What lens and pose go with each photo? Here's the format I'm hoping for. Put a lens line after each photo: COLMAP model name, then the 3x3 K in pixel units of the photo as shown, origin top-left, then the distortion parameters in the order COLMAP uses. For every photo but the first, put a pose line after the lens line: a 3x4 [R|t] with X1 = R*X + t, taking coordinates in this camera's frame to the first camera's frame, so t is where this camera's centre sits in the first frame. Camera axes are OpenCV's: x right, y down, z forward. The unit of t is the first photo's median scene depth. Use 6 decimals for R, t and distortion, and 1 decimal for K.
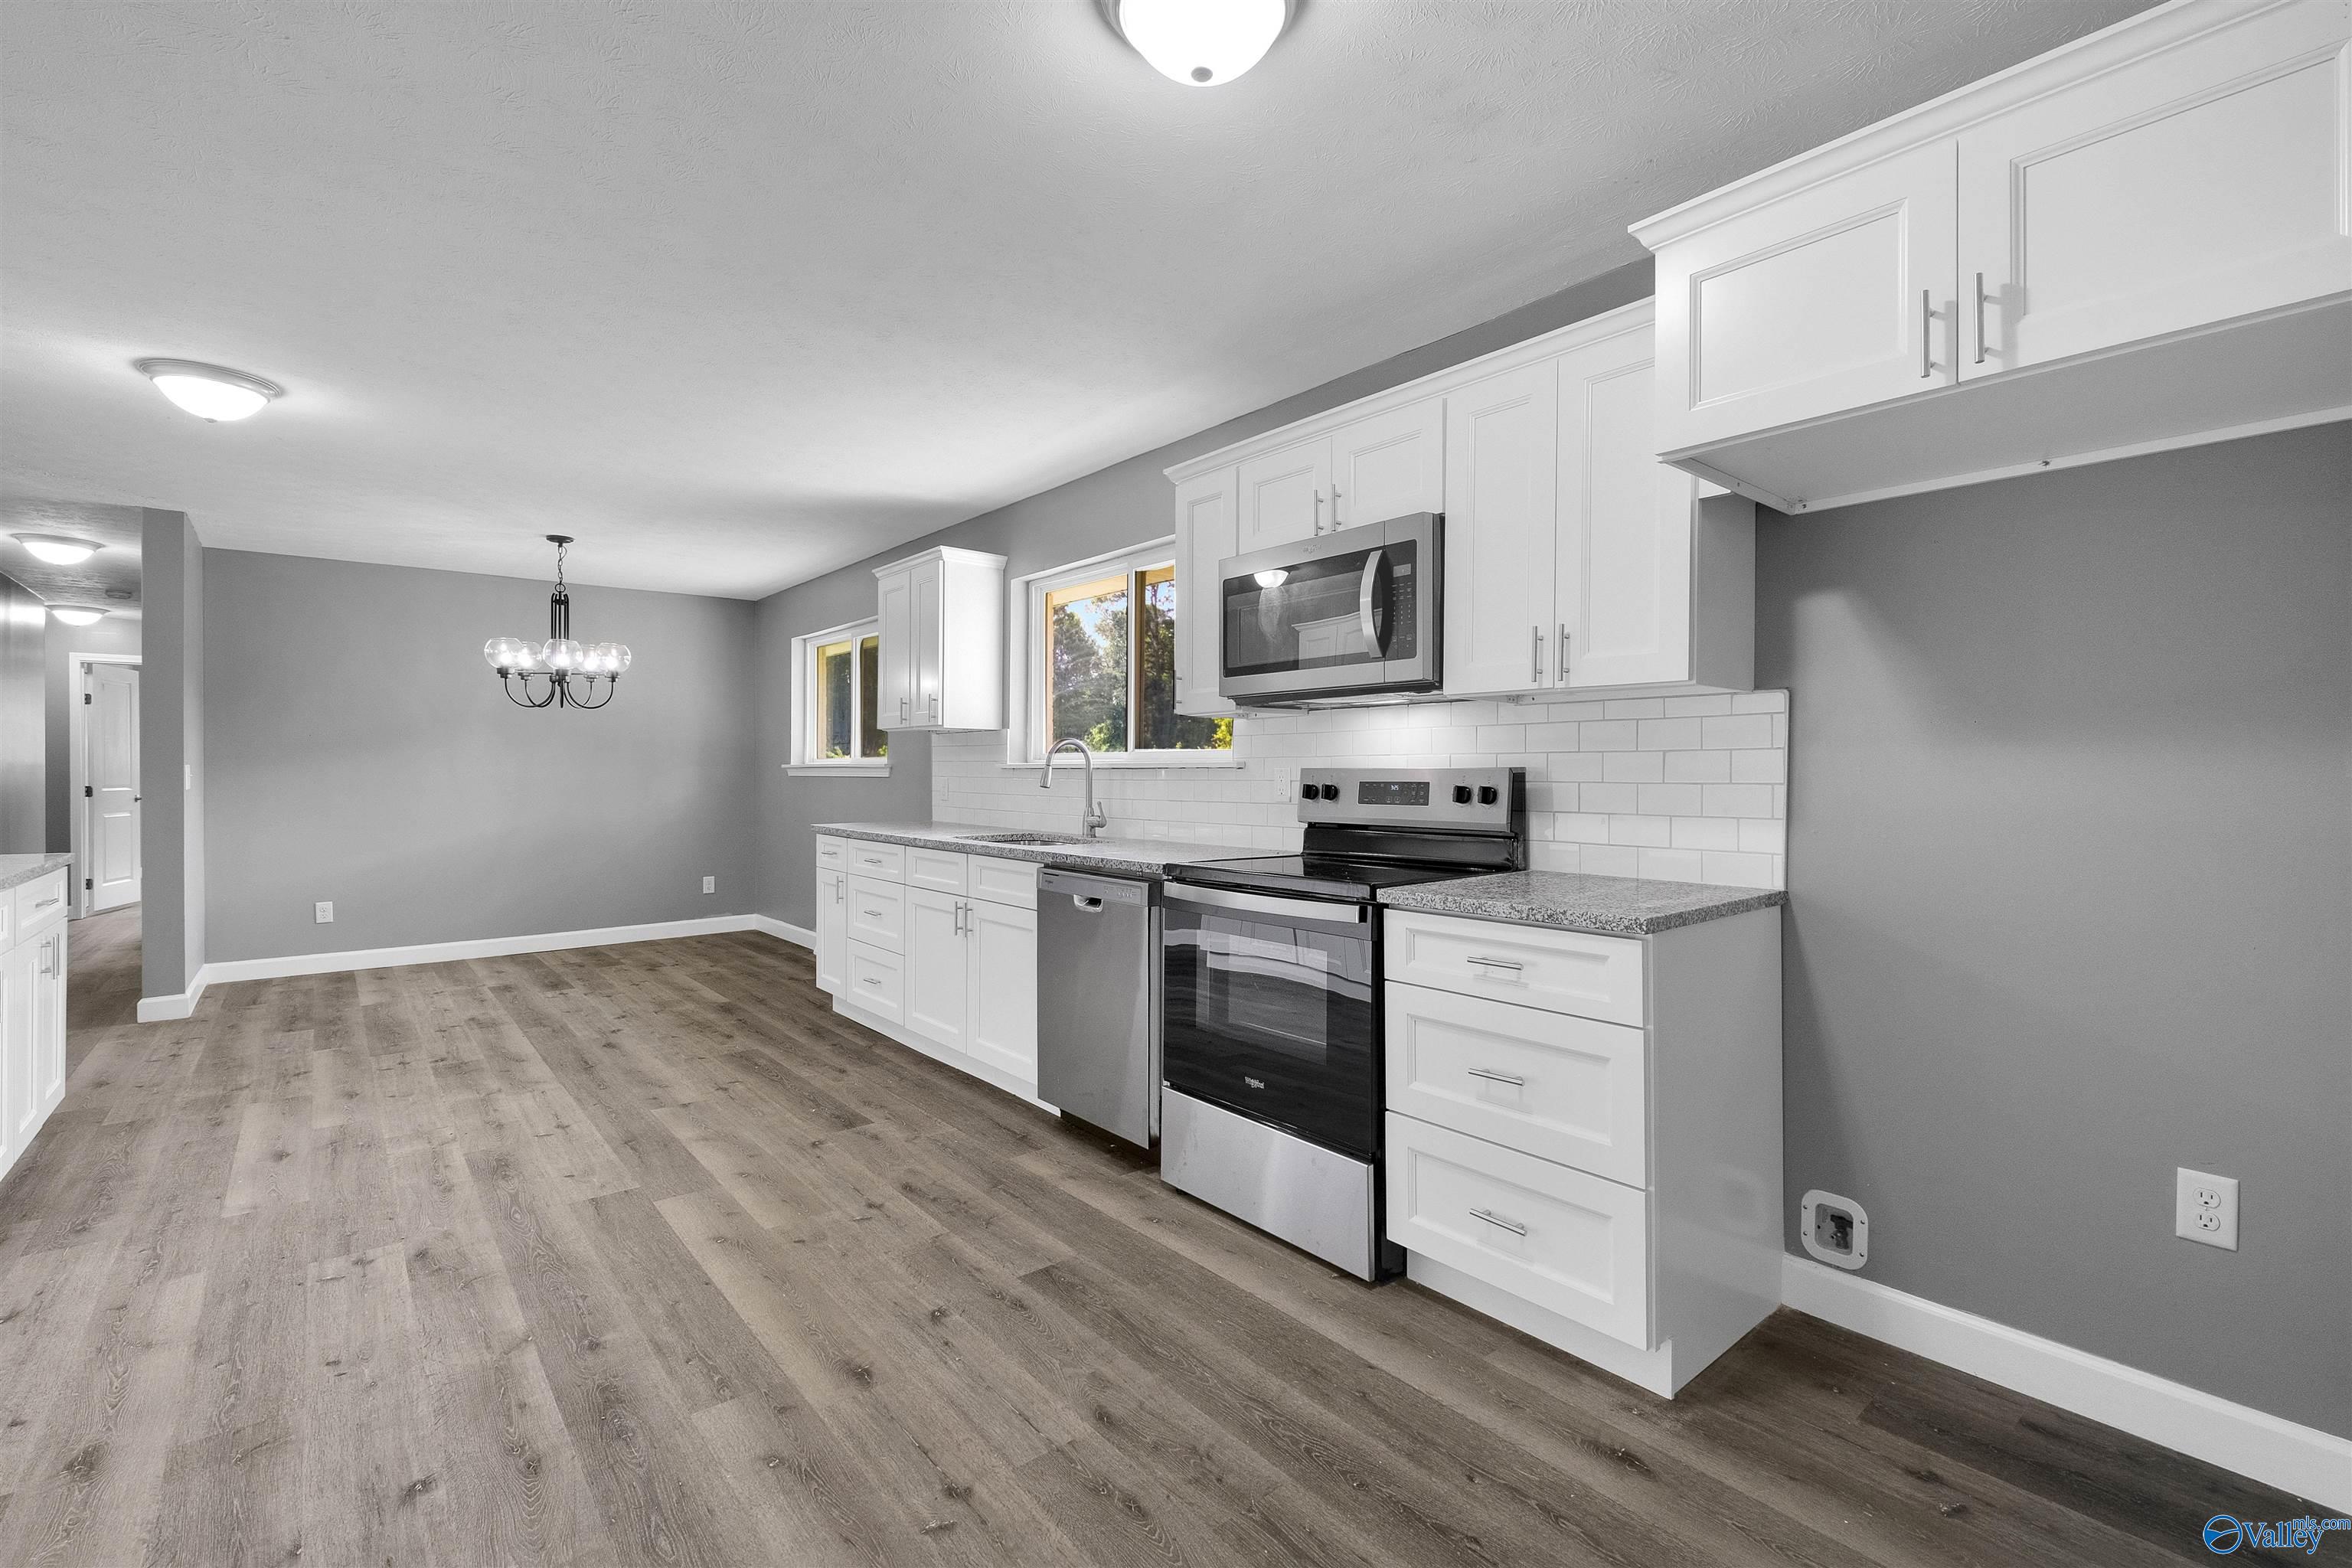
lens RADIAL K [[1033.8, 0, 1169.2], [0, 1033.8, 776.3], [0, 0, 1]] dist [0.001685, -0.001607]
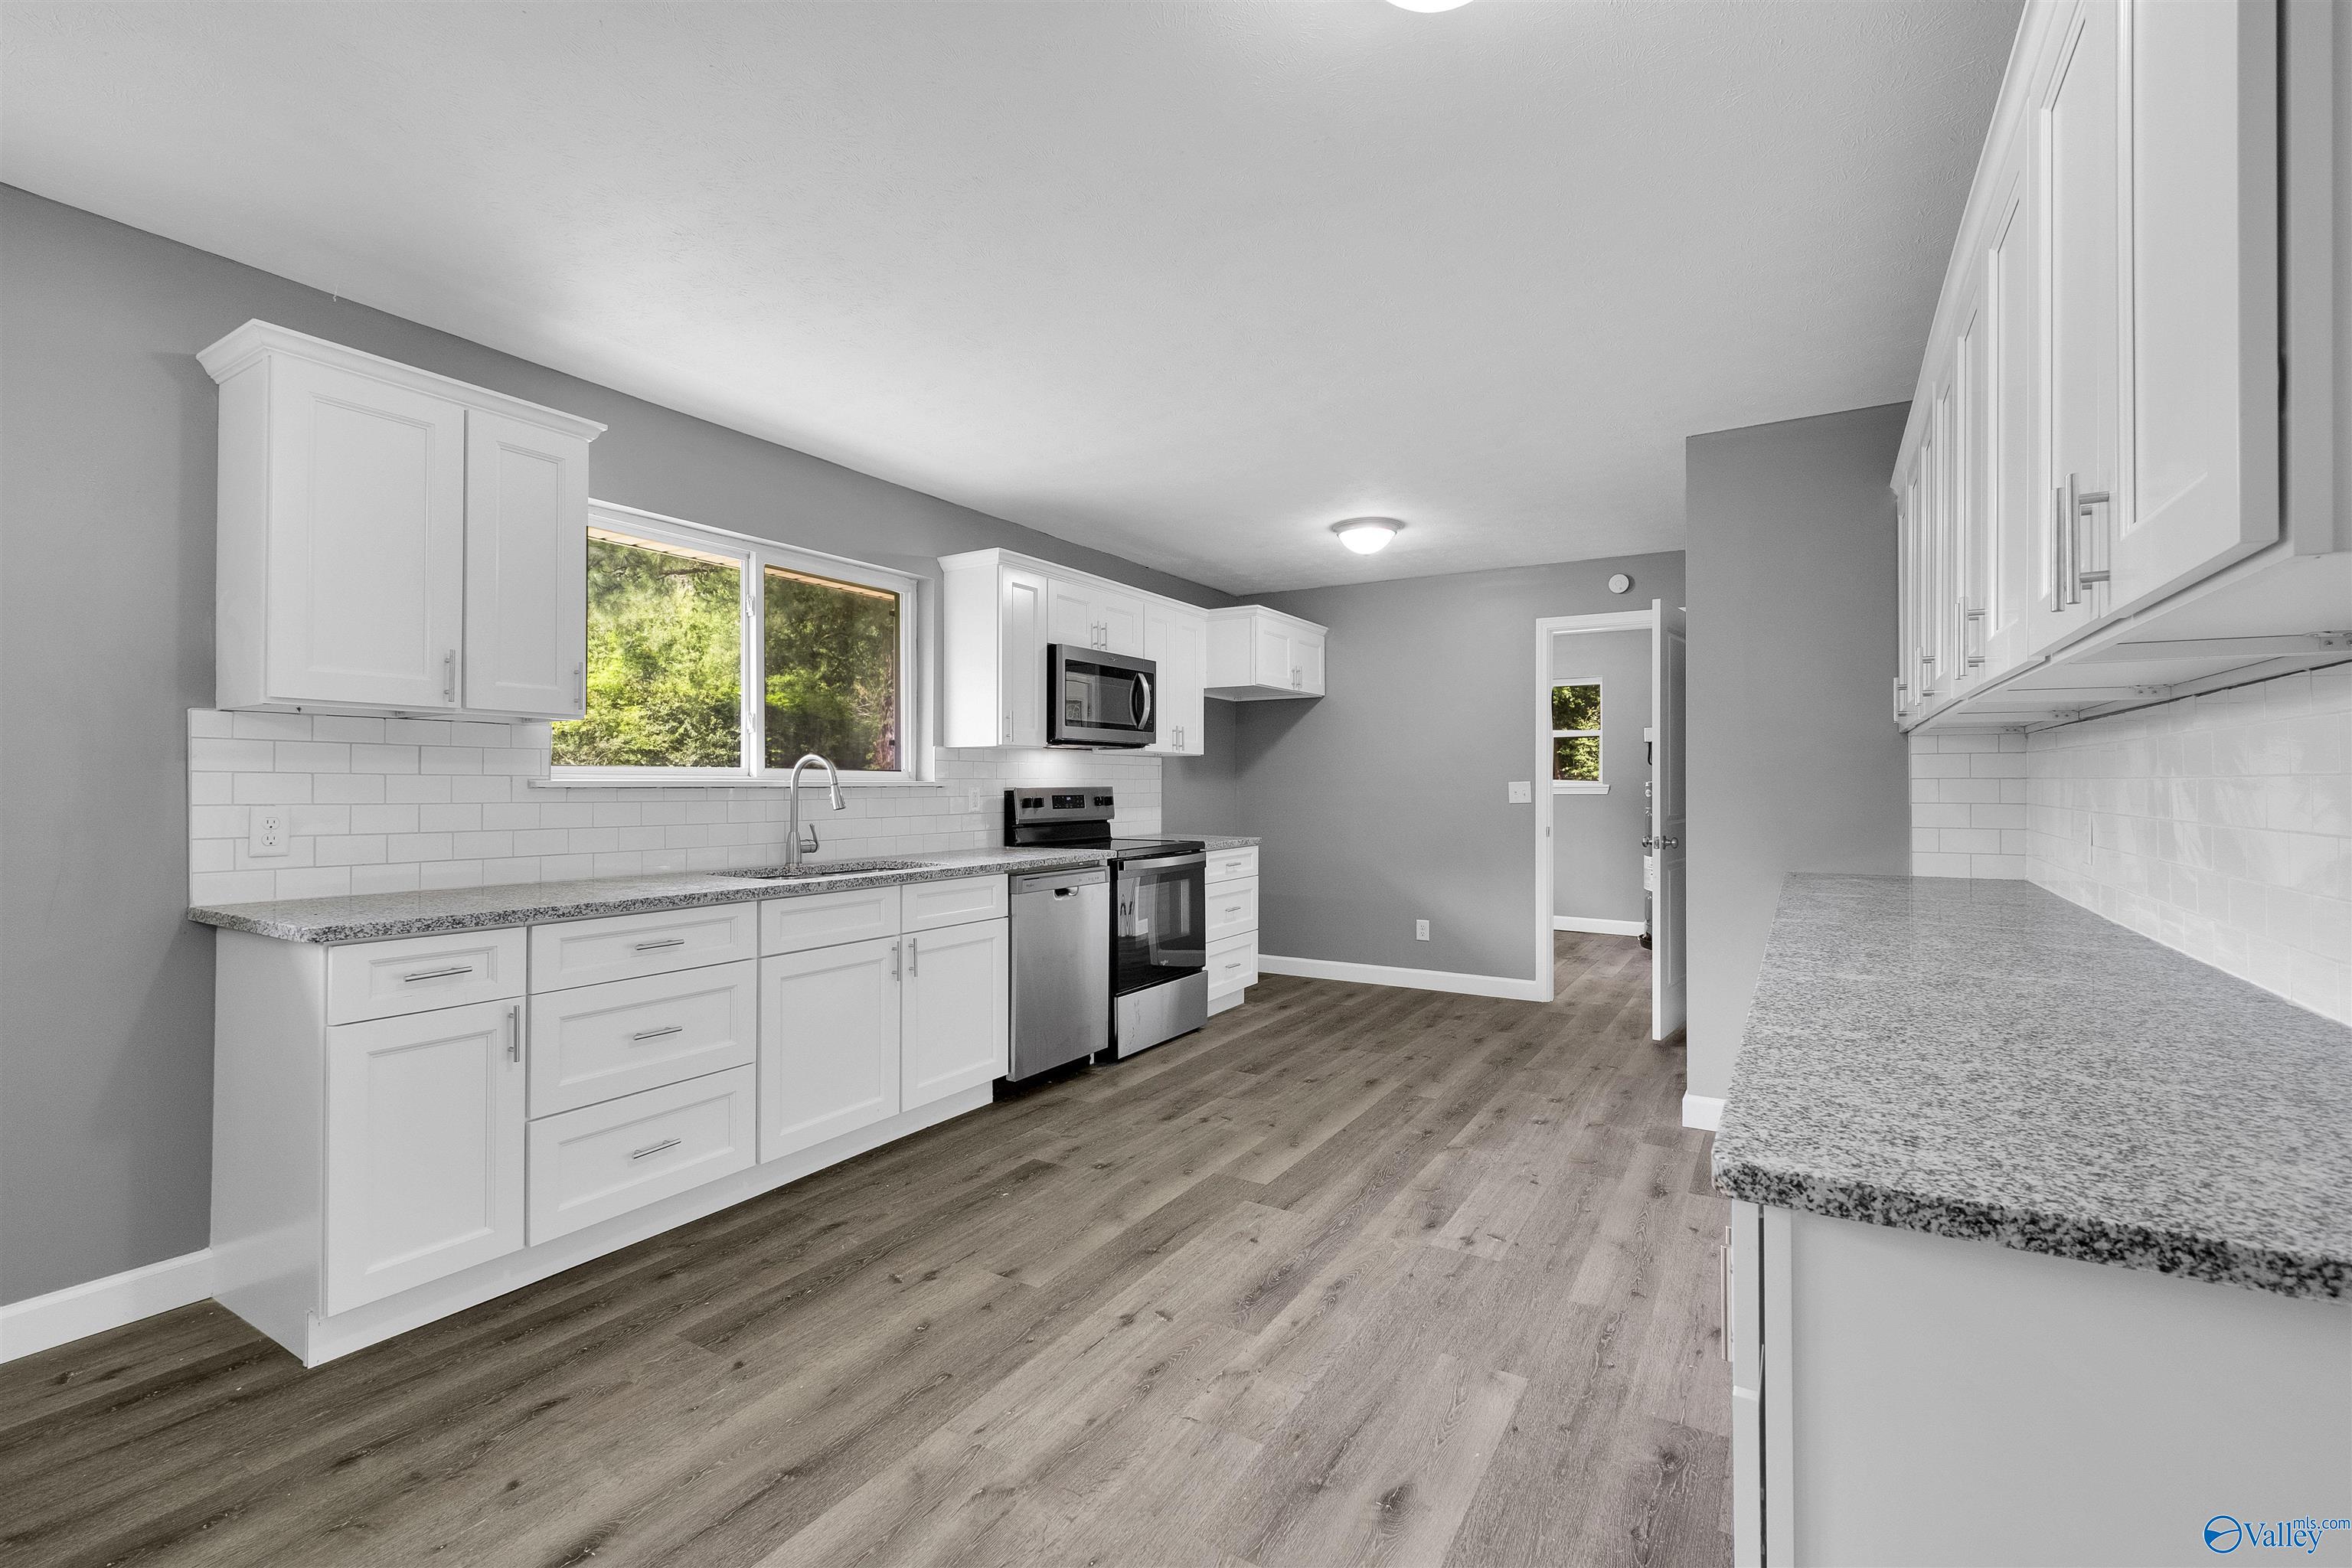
lens RADIAL K [[1033.8, 0, 1189.4], [0, 1033.8, 778.3], [0, 0, 1]] dist [0.001685, -0.001607]
pose [[-0.337386, 0.004908, 0.941353, -1.485837], [0.004399, 0.999984, -0.003637, -0.015419], [-0.941356, 0.002914, -0.337402, 1.426314]]
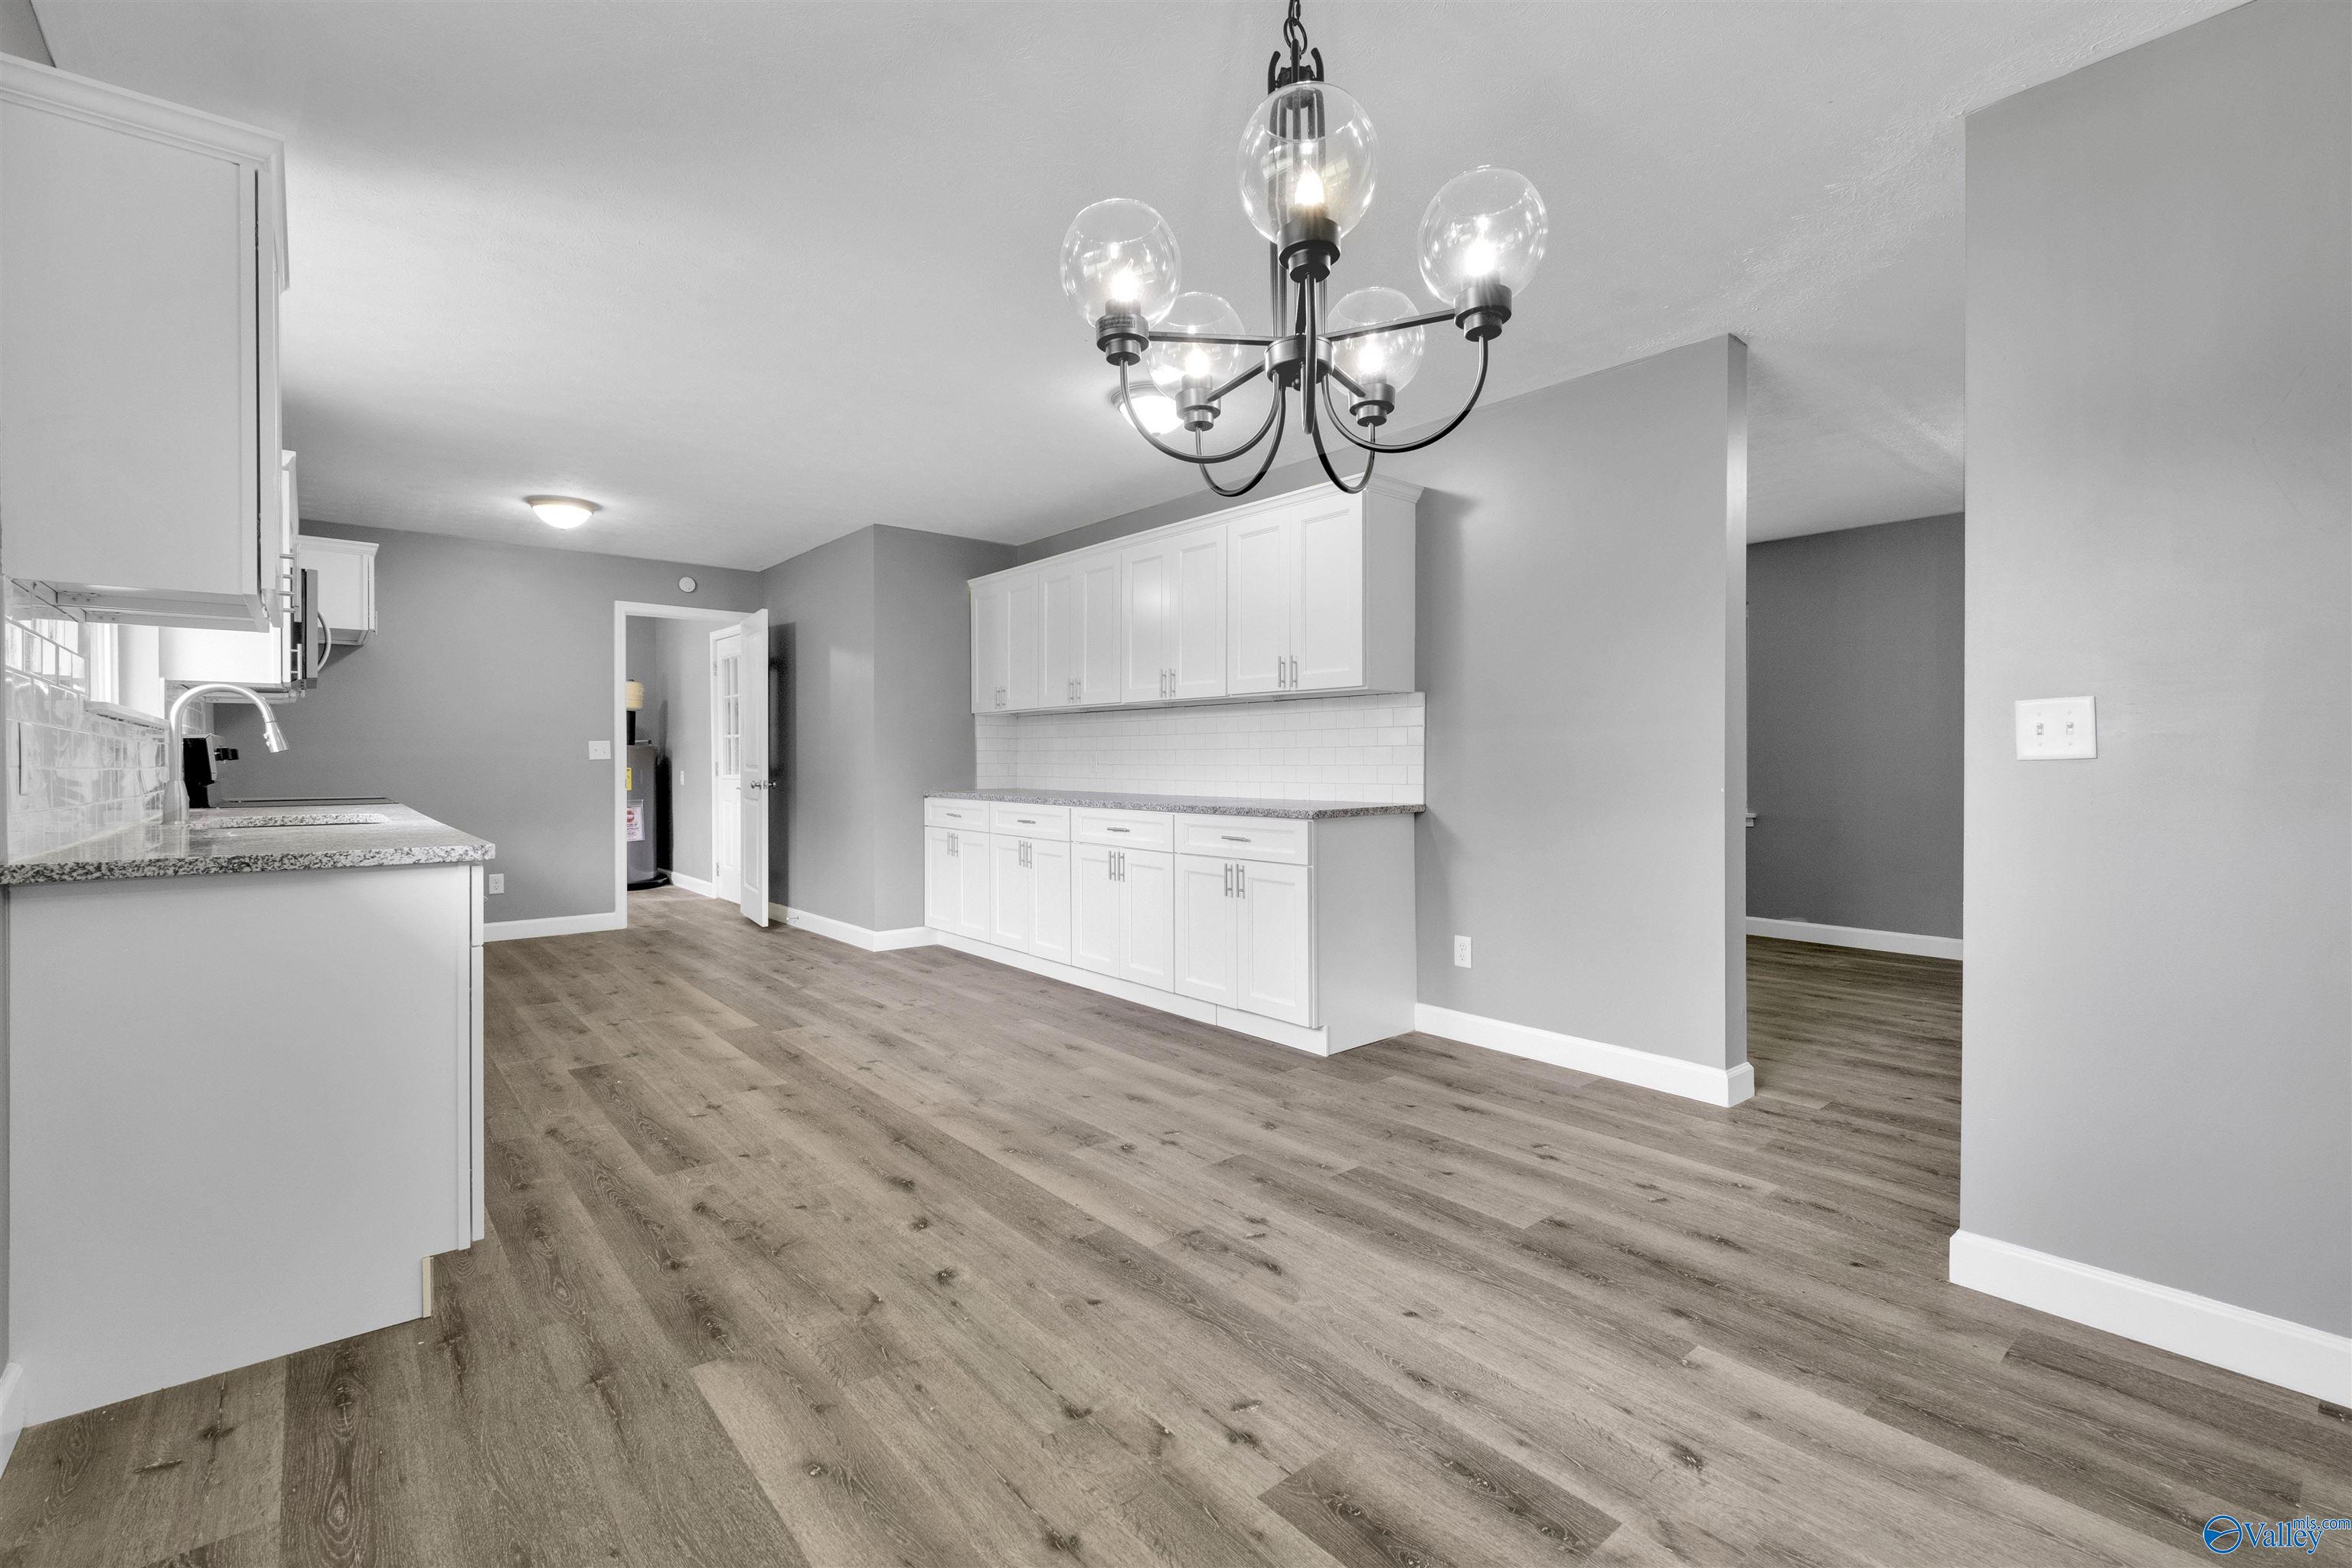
lens RADIAL K [[1033.8, 0, 1186.1], [0, 1033.8, 774.1], [0, 0, 1]] dist [0.001685, -0.001607]
pose [[-0.999796, 0.002469, -0.020050, -1.076623], [0.002098, 0.999826, 0.018530, 0.019036], [0.020093, 0.018484, -0.999627, 2.479436]]
